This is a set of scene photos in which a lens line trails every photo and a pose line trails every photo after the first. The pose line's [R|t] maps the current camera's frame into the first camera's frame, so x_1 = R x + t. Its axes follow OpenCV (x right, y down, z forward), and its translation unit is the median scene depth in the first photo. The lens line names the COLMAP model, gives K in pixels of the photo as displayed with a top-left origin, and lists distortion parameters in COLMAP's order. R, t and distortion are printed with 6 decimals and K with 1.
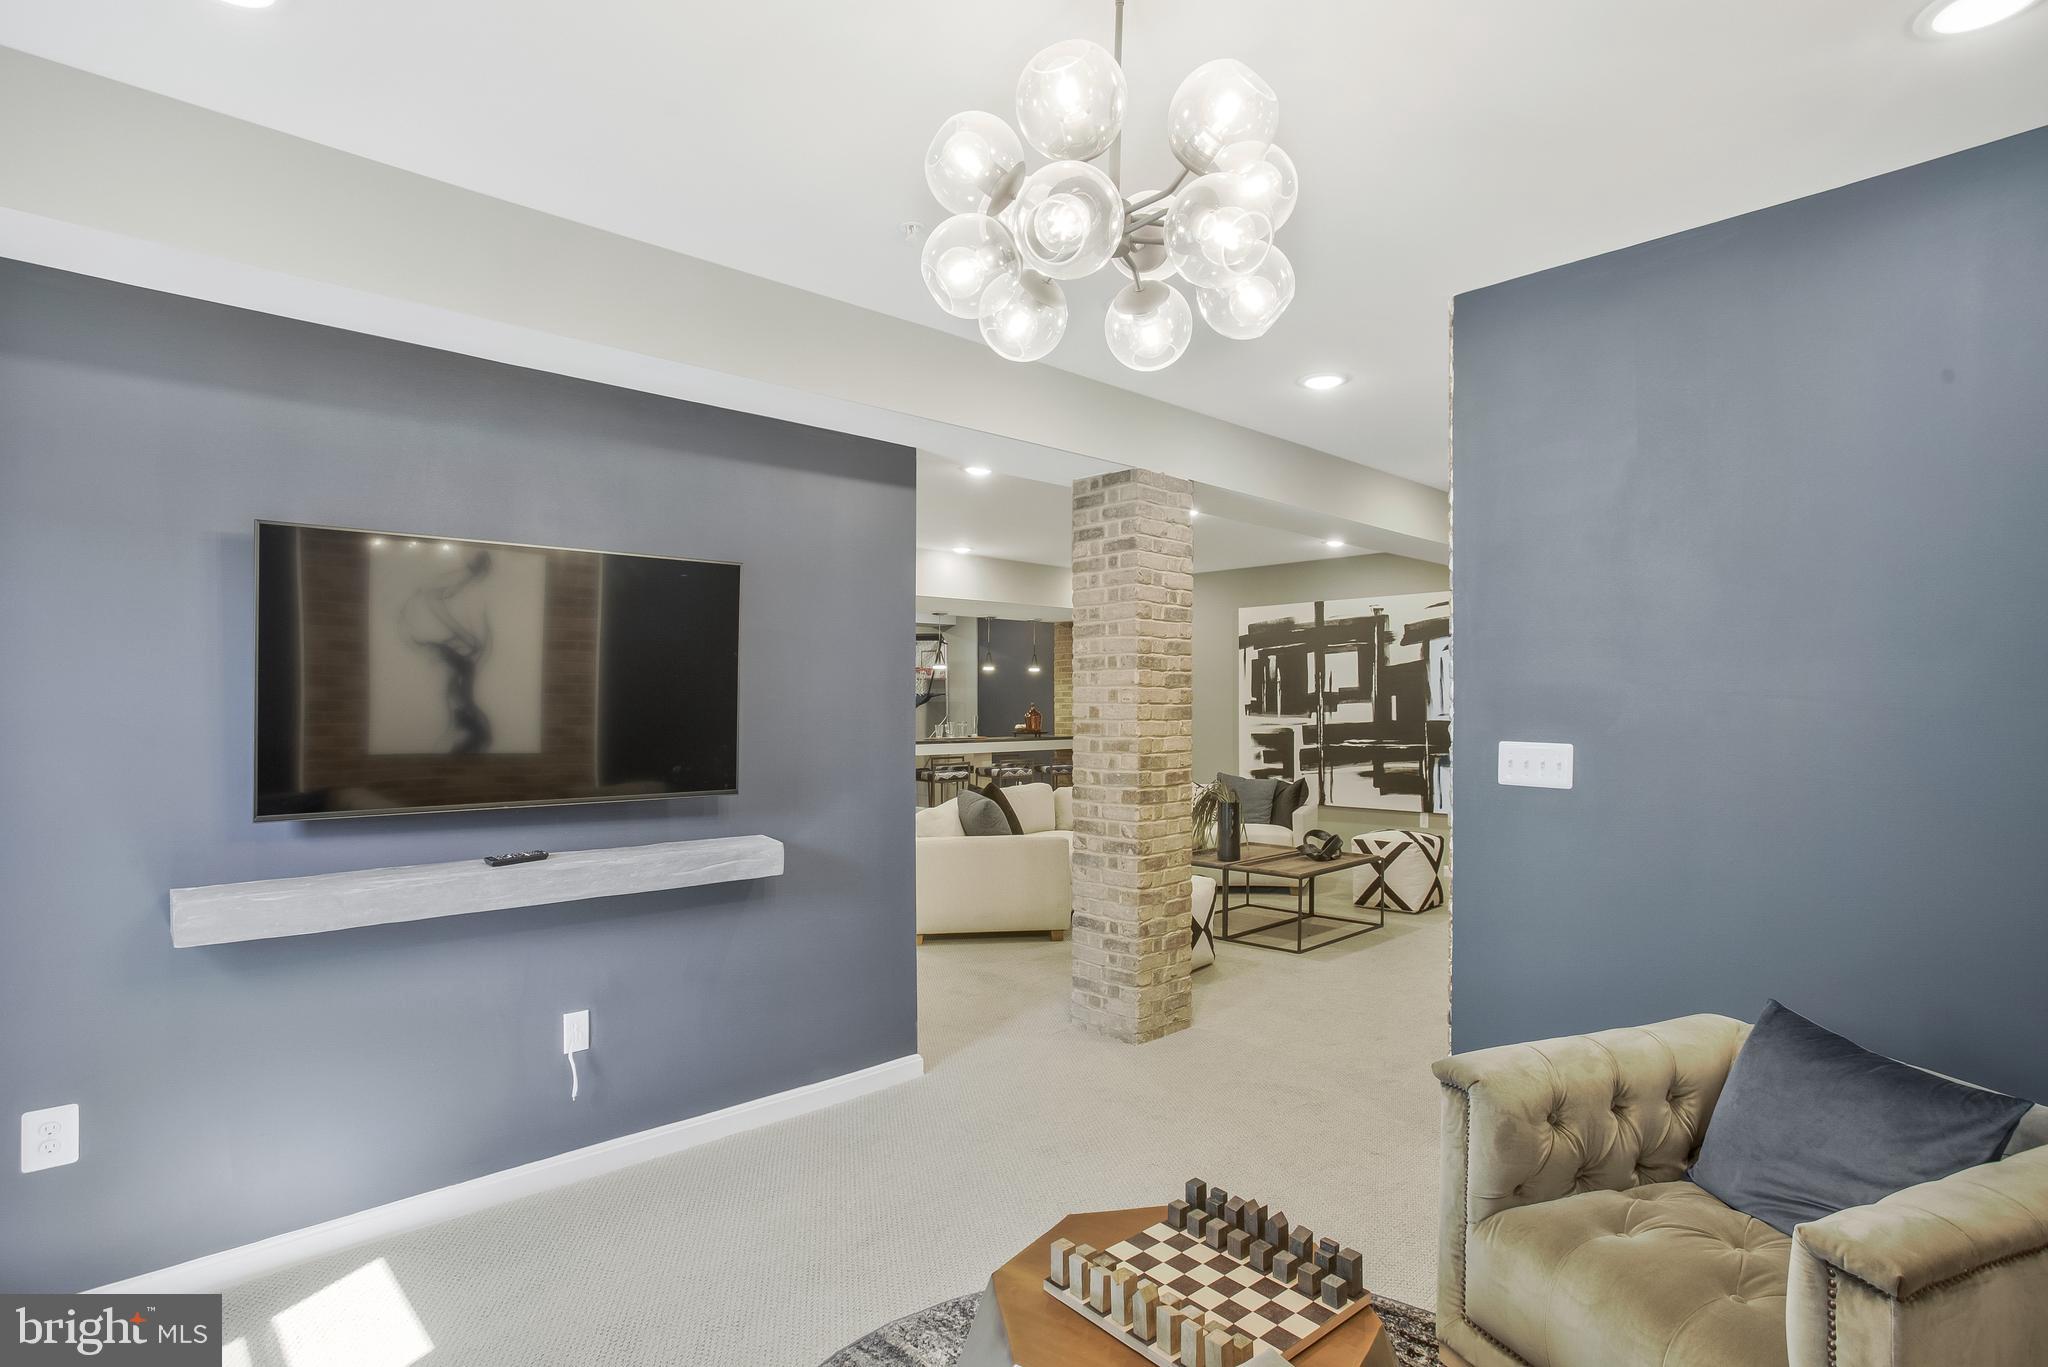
lens RADIAL K [[1043.4, 0, 1032.2], [0, 1043.4, 745.3], [0, 0, 1]] dist [-0.000637, -0.000179]
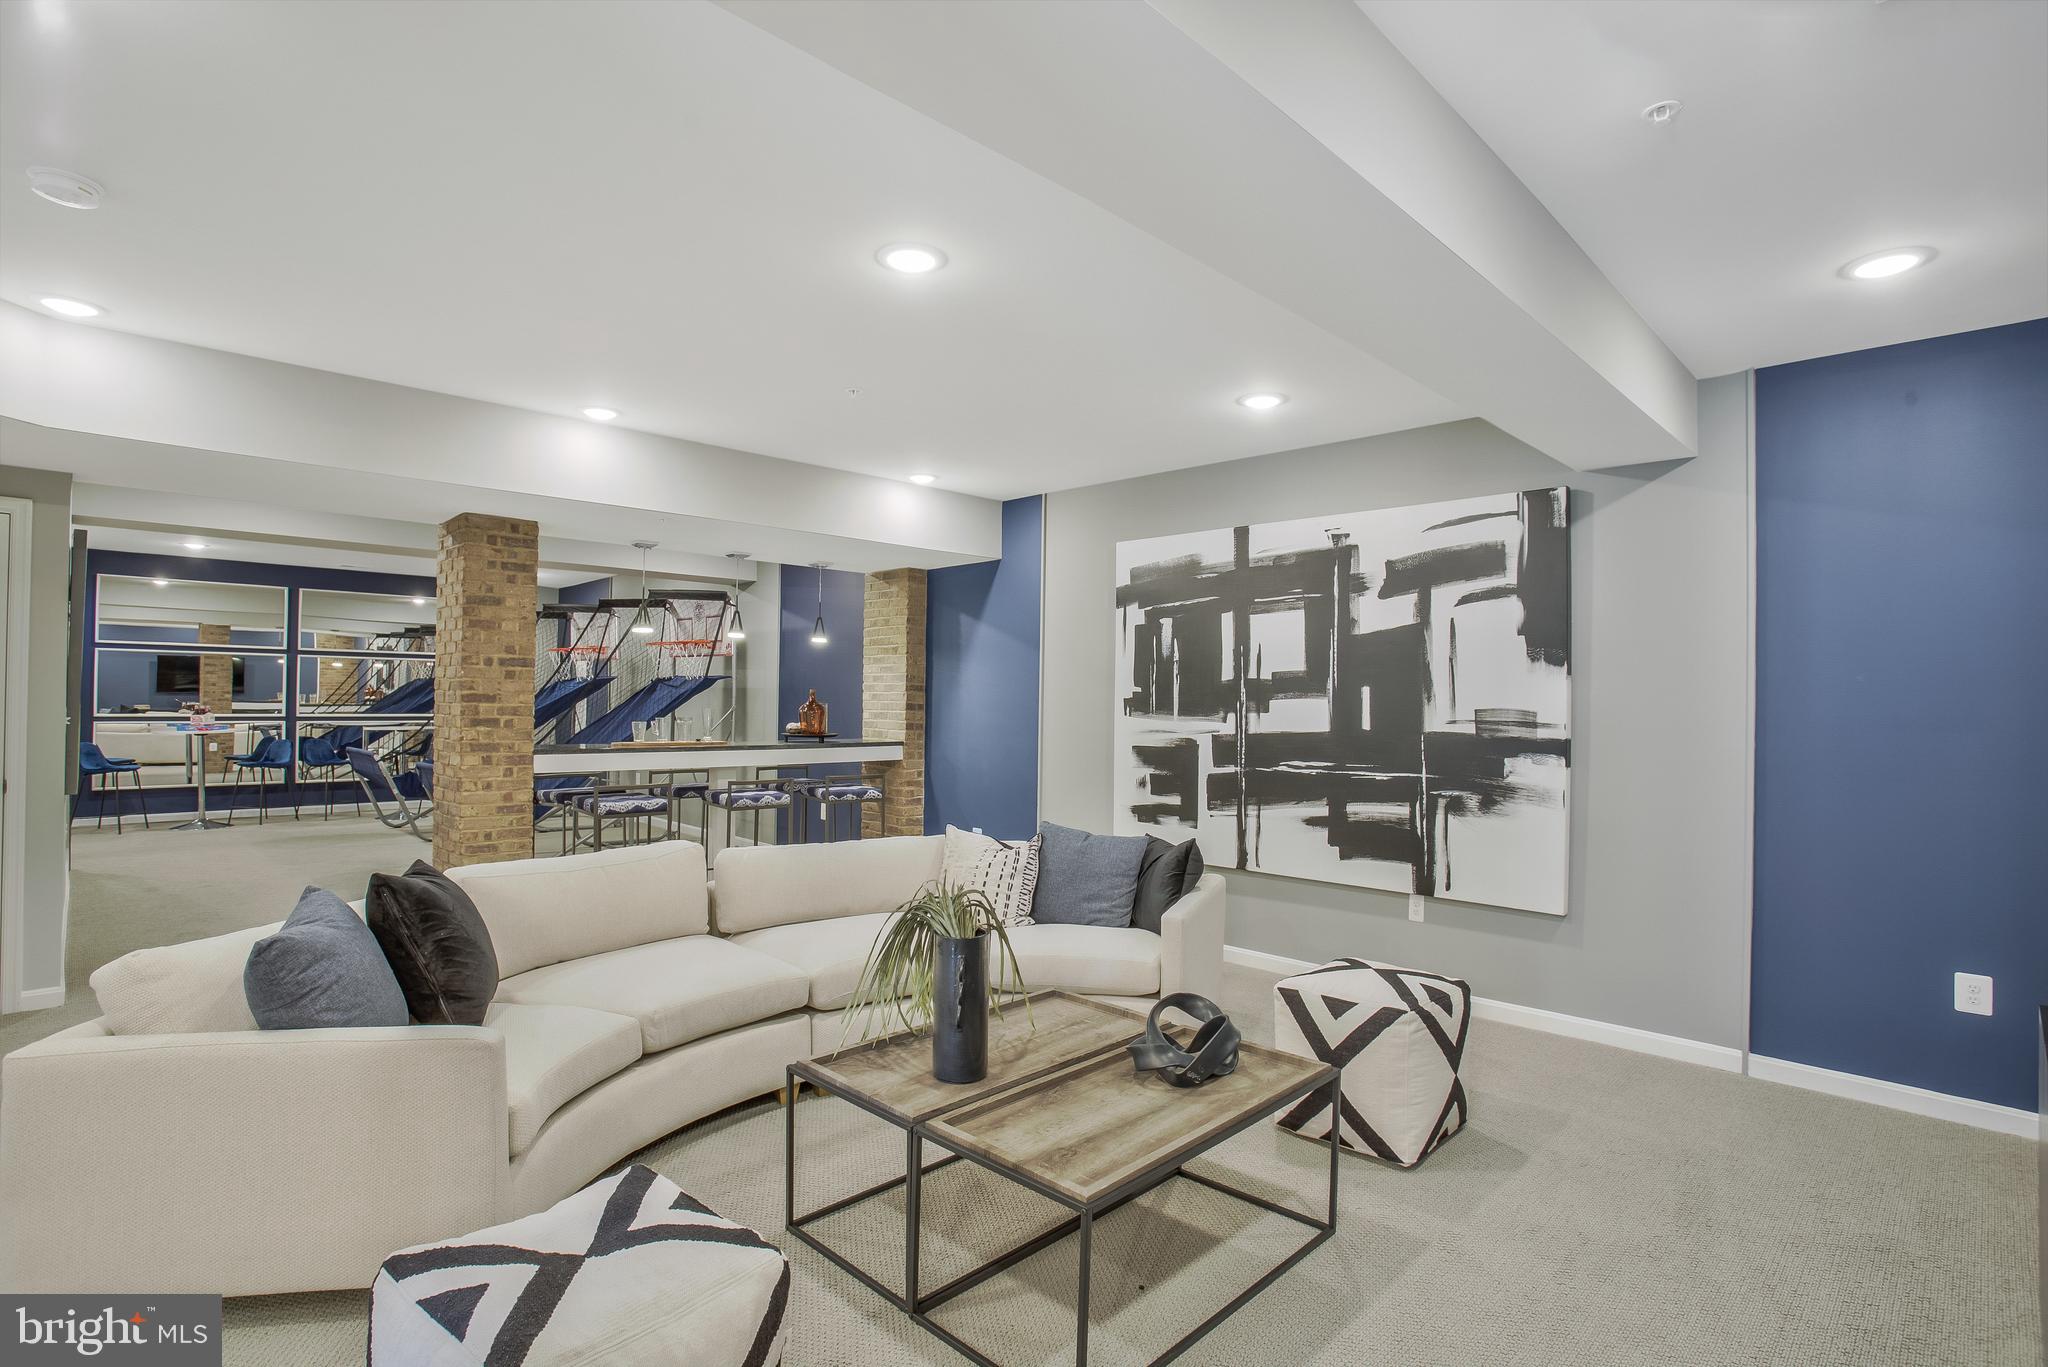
lens RADIAL K [[1051.4, 0, 996.9], [0, 1051.4, 718.0], [0, 0, 1]] dist [-0.001749, -0.000122]
pose [[0.999841, 0.017775, -0.001707, 0.138900], [-0.017804, 0.999660, -0.019045, -0.015017], [0.001368, 0.019072, 0.999817, 0.404019]]
